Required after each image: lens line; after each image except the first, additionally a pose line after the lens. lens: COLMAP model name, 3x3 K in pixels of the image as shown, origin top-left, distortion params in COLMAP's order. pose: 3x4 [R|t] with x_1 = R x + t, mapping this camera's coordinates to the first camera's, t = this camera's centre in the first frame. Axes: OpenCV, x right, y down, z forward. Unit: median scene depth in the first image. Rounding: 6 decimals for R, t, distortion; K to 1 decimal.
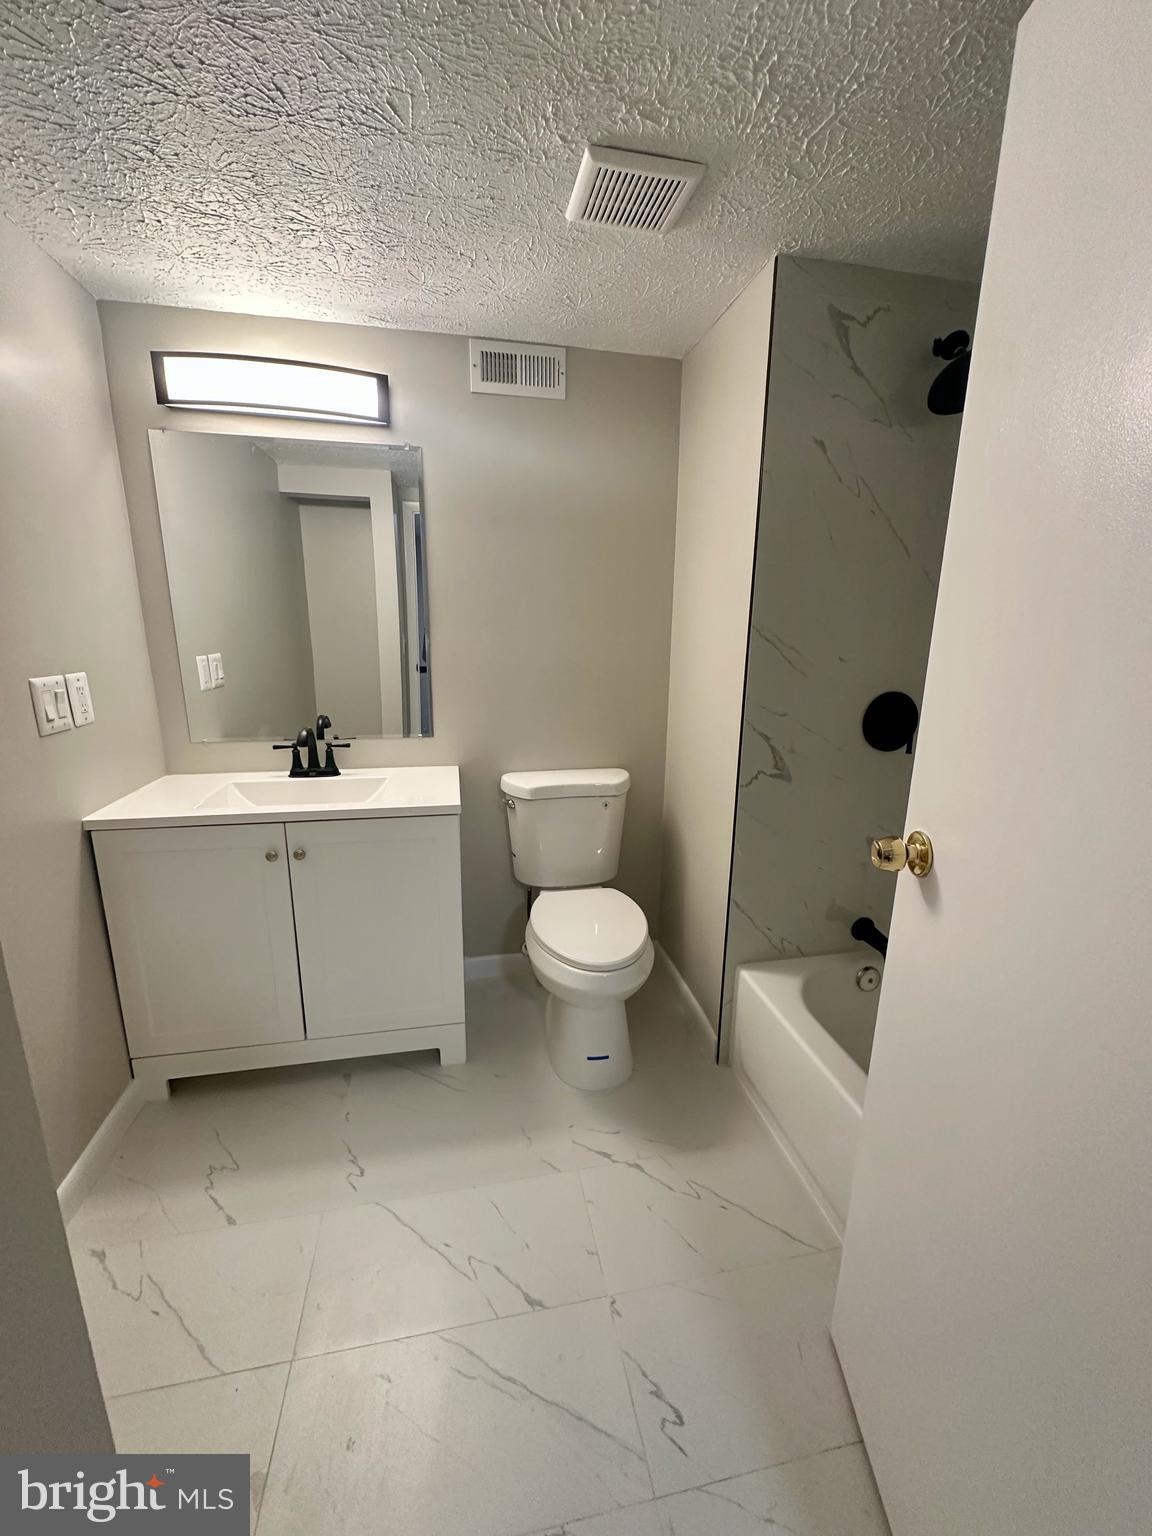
lens RADIAL K [[618.3, 0, 569.1], [0, 618.3, 767.1], [0, 0, 1]] dist [0.001130, -0.000484]
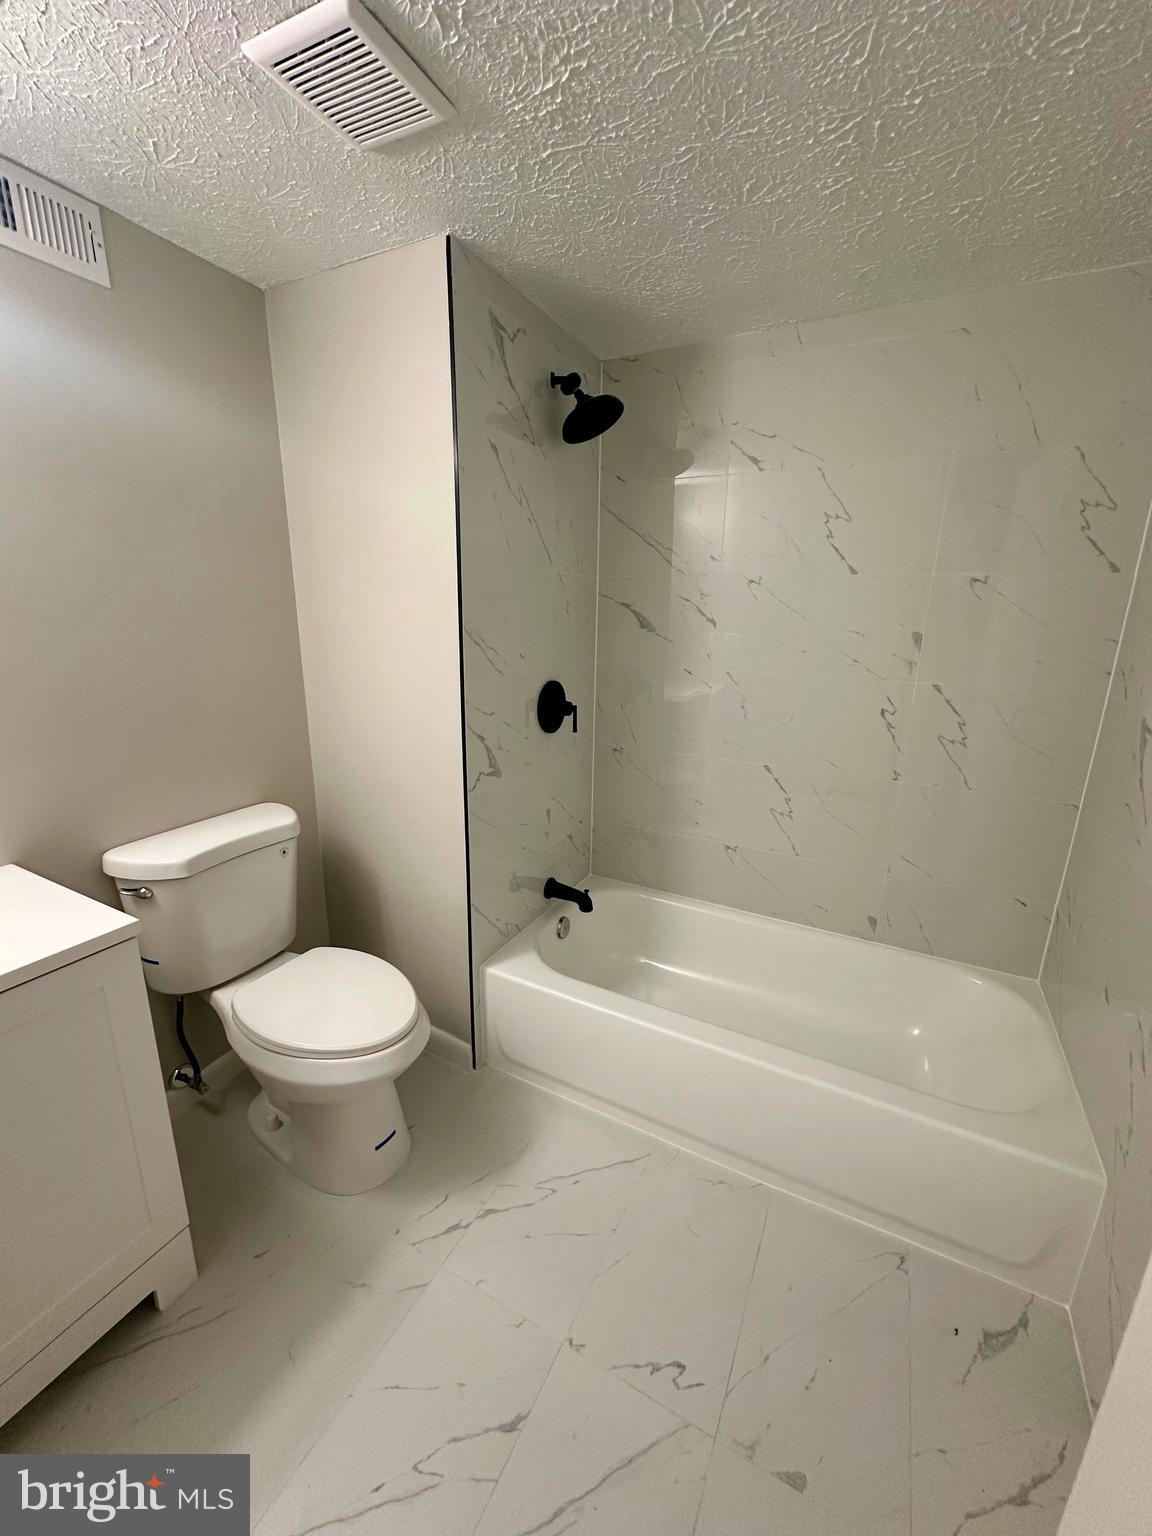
lens RADIAL K [[618.3, 0, 577.0], [0, 618.3, 766.9], [0, 0, 1]] dist [0.001130, -0.000484]
pose [[0.620205, -0.199613, 0.758617, -0.394684], [0.163992, 0.978706, 0.123452, -0.112629], [-0.767106, 0.047842, 0.639734, 0.270866]]
